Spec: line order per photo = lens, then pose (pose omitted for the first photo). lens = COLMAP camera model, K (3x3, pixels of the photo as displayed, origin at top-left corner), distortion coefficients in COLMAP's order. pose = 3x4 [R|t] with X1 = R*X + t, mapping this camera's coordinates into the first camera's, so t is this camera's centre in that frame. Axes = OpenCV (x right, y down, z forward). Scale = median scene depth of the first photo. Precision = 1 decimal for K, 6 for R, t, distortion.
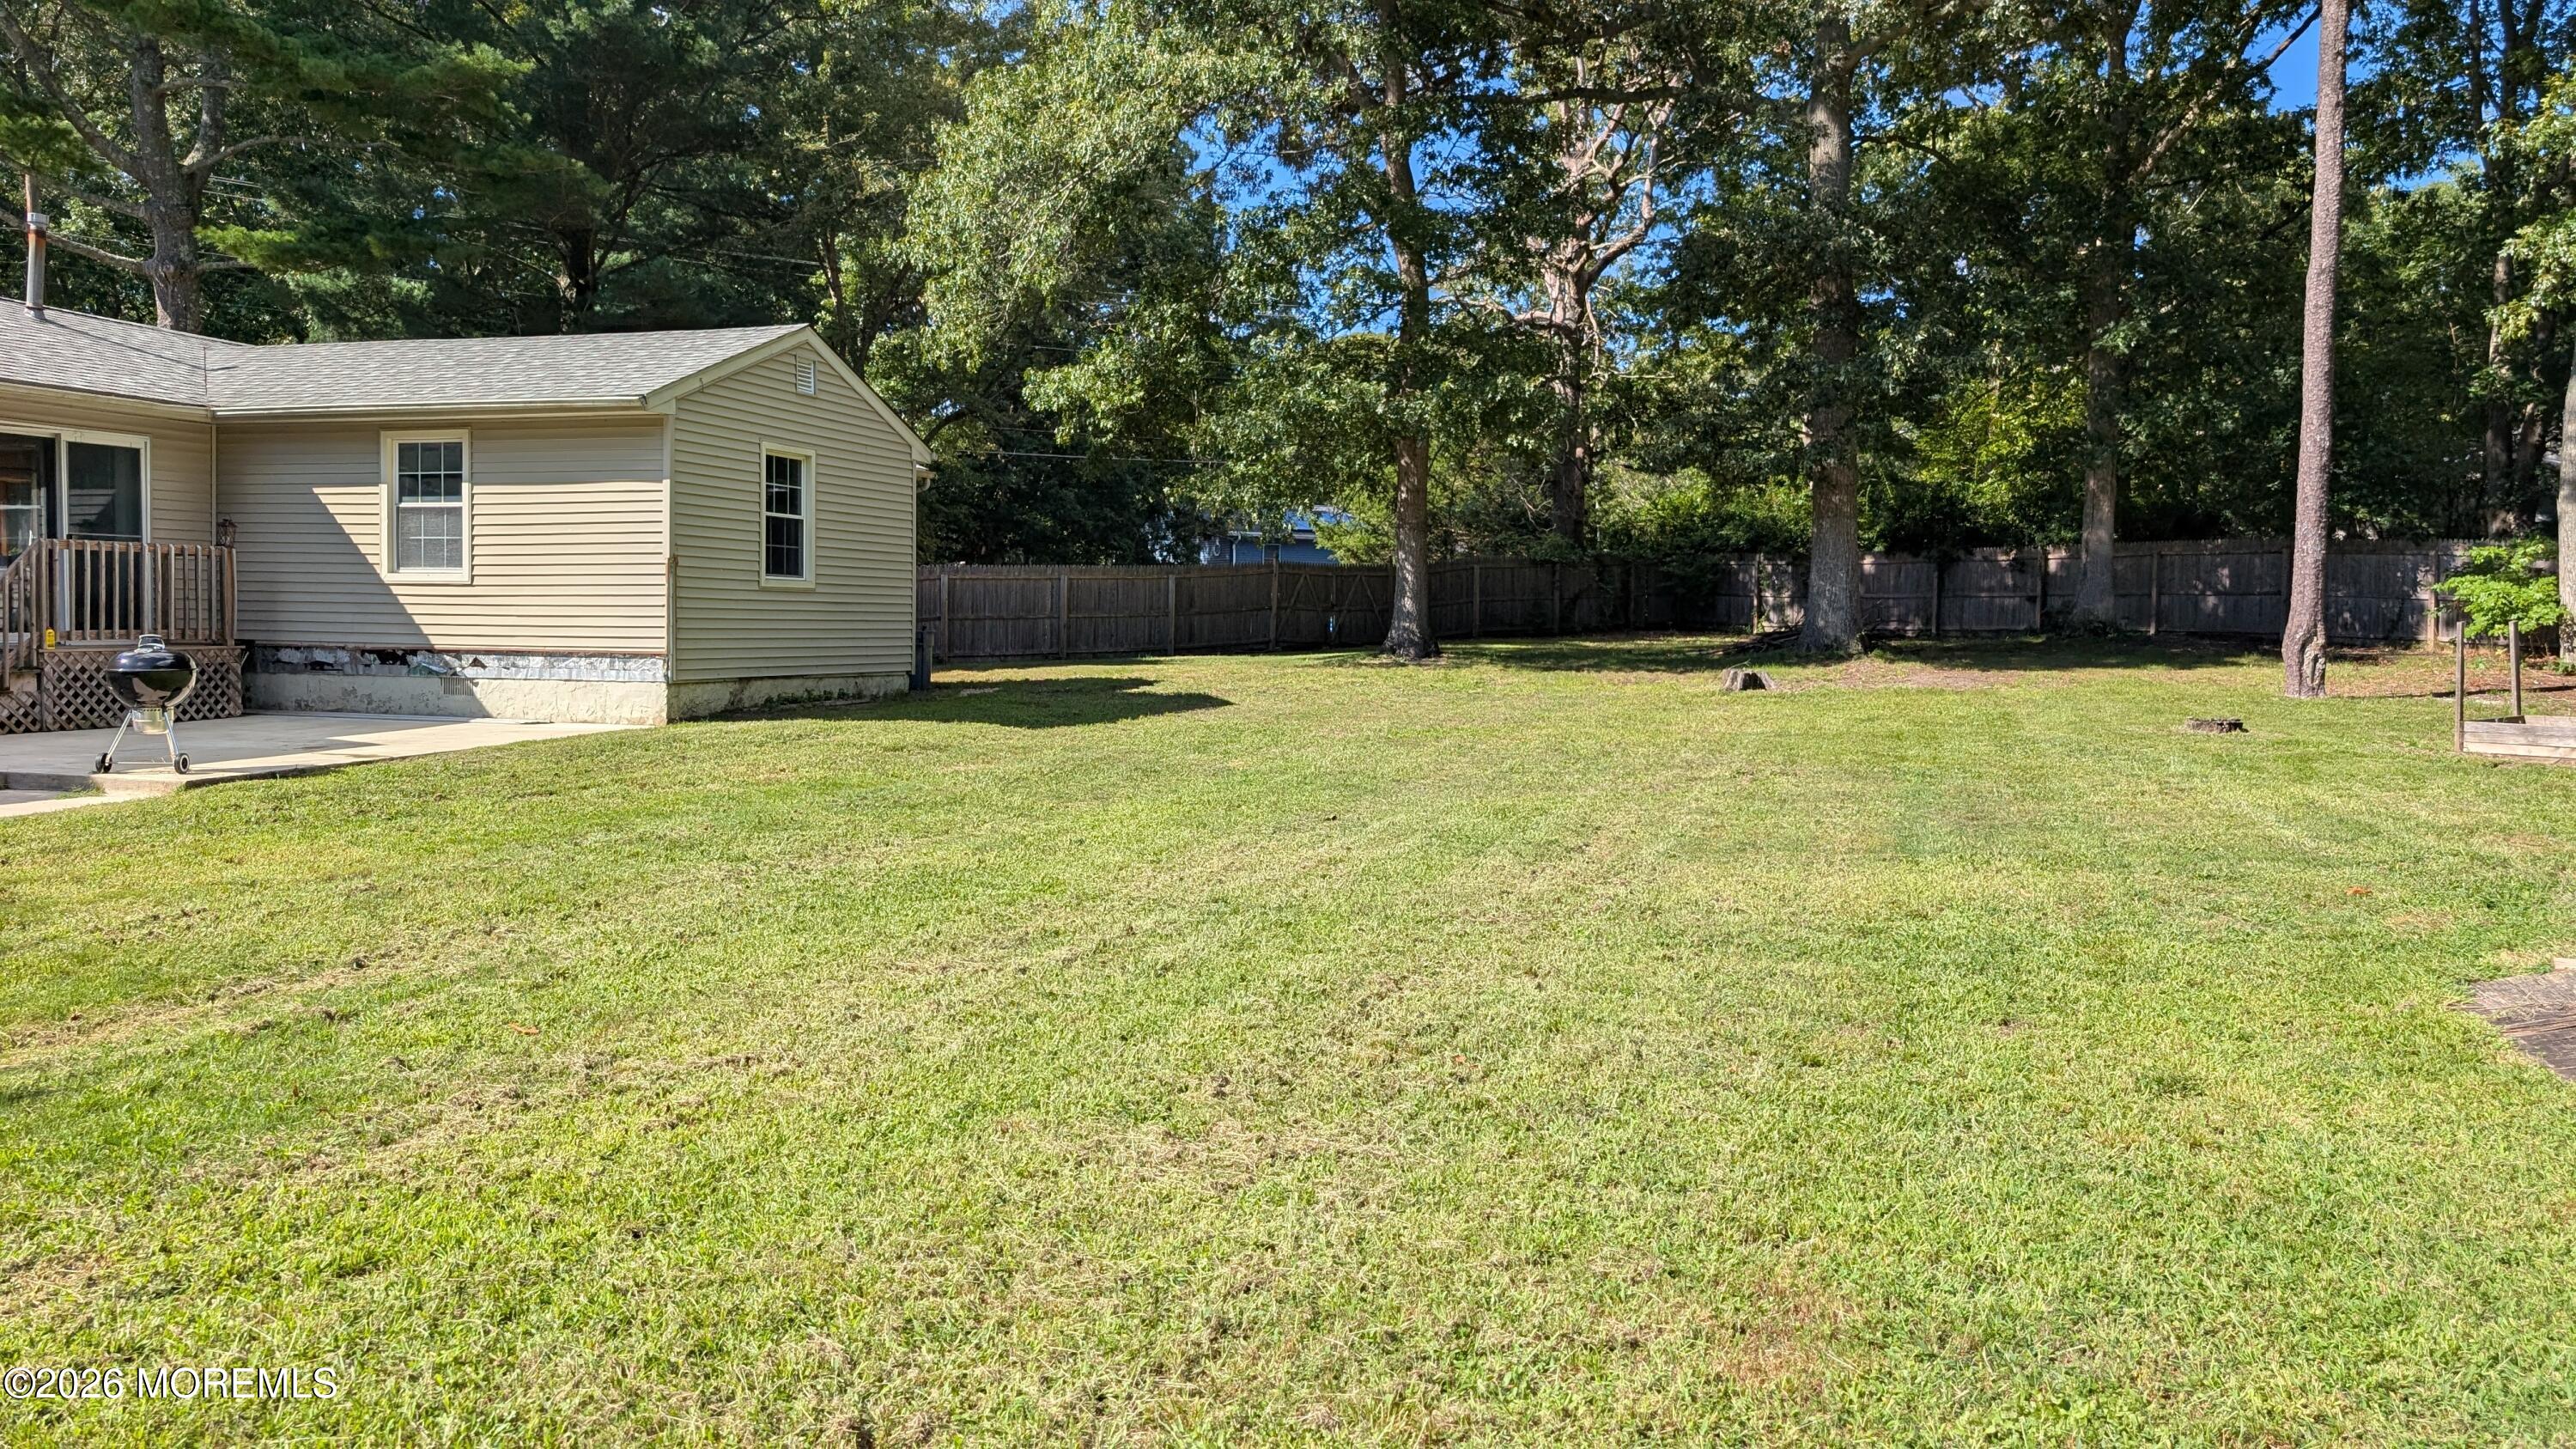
lens RADIAL K [[1861.3, 0, 1290.6], [0, 1861.3, 725.4], [0, 0, 1]] dist [0.045940, 0.000119]
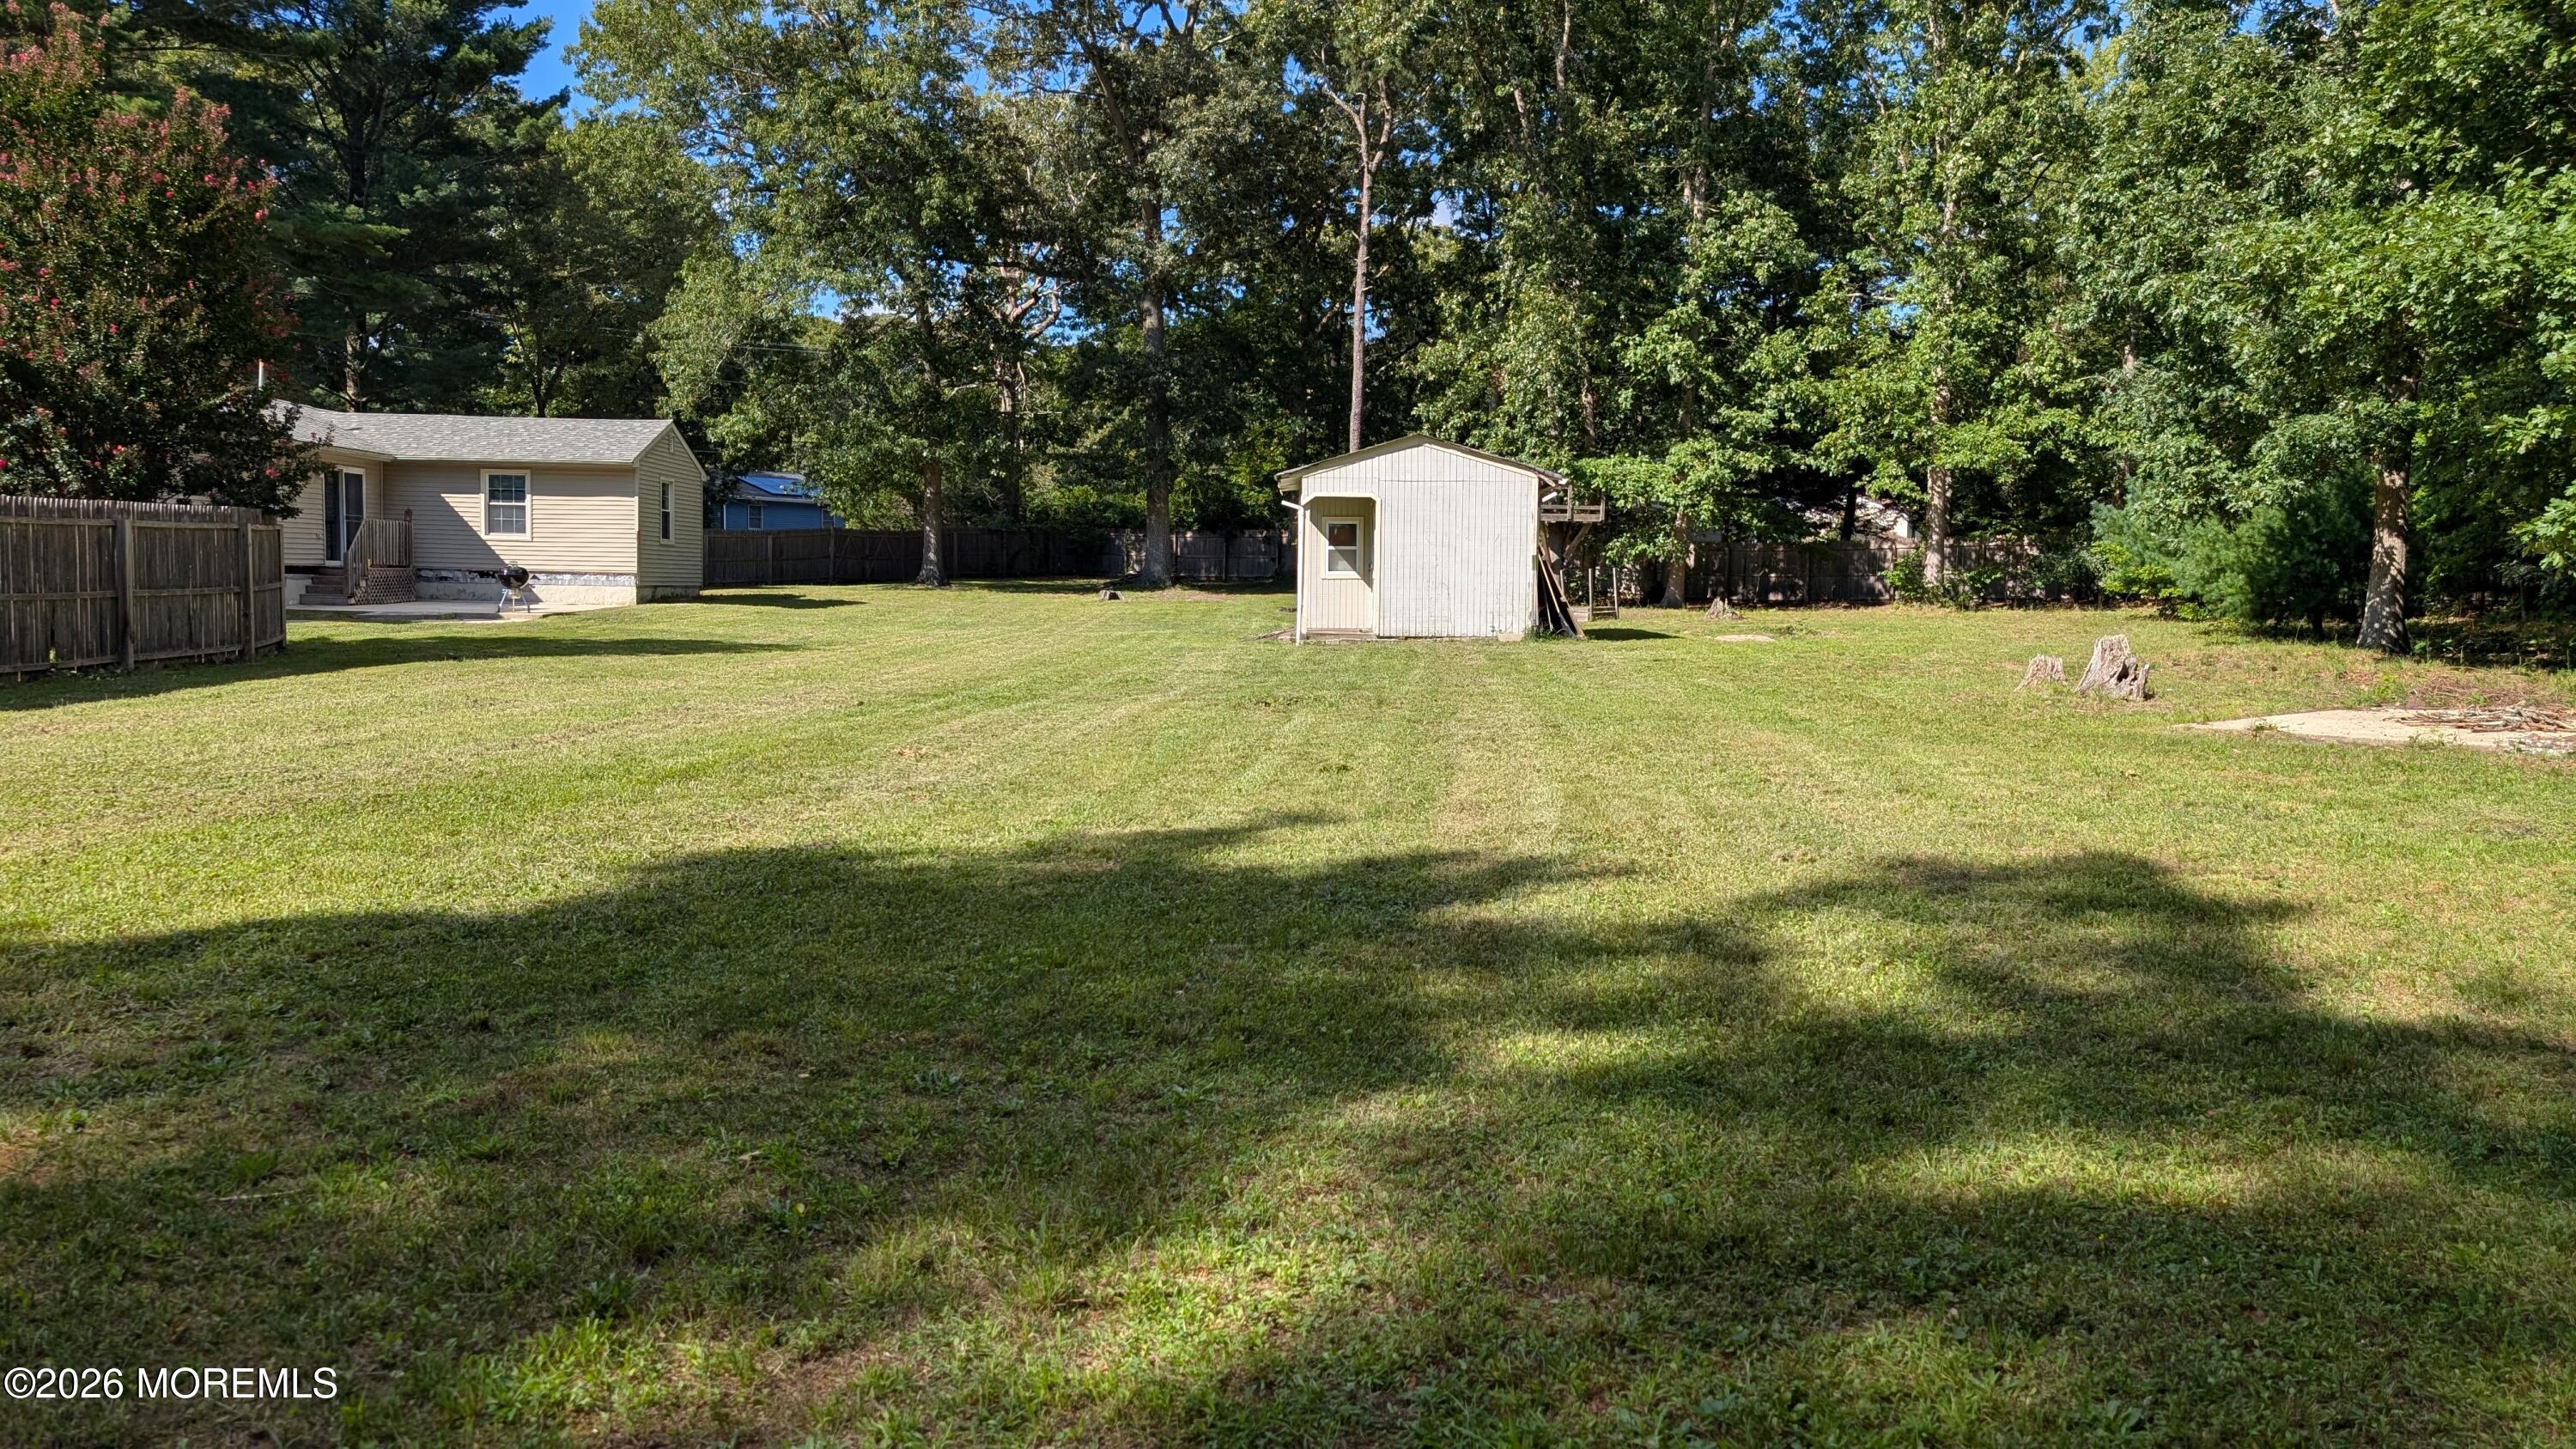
lens RADIAL K [[1861.3, 0, 1290.1], [0, 1861.3, 720.7], [0, 0, 1]] dist [0.045940, 0.000119]
pose [[0.950249, -0.015186, 0.311122, -0.205128], [0.008746, 0.999718, 0.022083, 0.068327], [-0.311370, -0.018264, 0.950113, -0.991342]]
